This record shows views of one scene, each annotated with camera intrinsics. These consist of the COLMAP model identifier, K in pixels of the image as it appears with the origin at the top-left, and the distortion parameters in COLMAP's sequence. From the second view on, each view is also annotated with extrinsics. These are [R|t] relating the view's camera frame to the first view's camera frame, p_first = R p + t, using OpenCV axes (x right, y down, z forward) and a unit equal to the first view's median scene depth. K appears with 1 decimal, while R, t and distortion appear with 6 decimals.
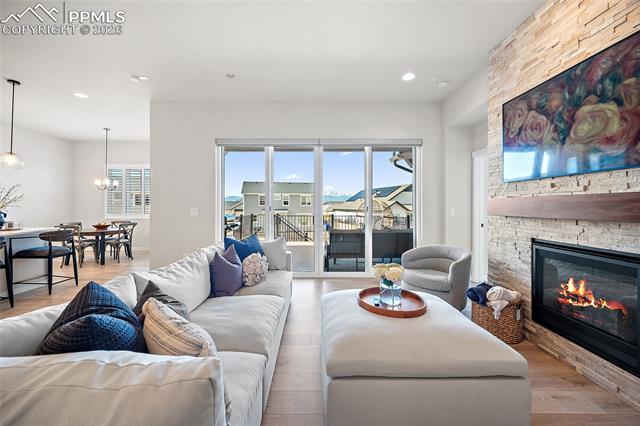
lens RADIAL K [[256.1, 0, 318.4], [0, 256.1, 206.3], [0, 0, 1]] dist [-0.000649, -0.000064]
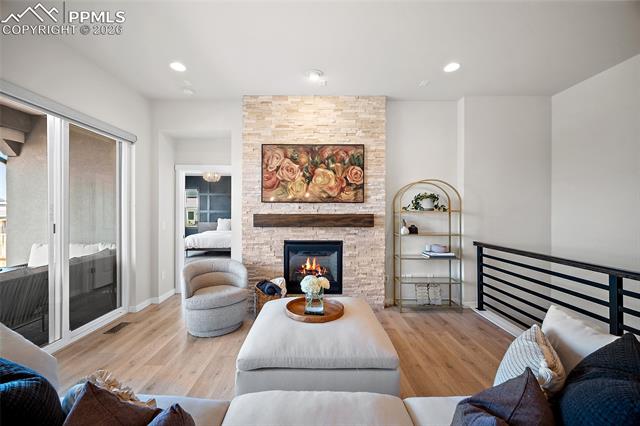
lens RADIAL K [[253.9, 0, 311.6], [0, 253.9, 211.3], [0, 0, 1]] dist [0.000258, -0.000048]
pose [[0.014933, -0.000083, 0.999888, -0.693374], [-0.000516, 1.000000, 0.000091, -0.052094], [-0.999888, -0.000517, 0.014933, 0.815590]]
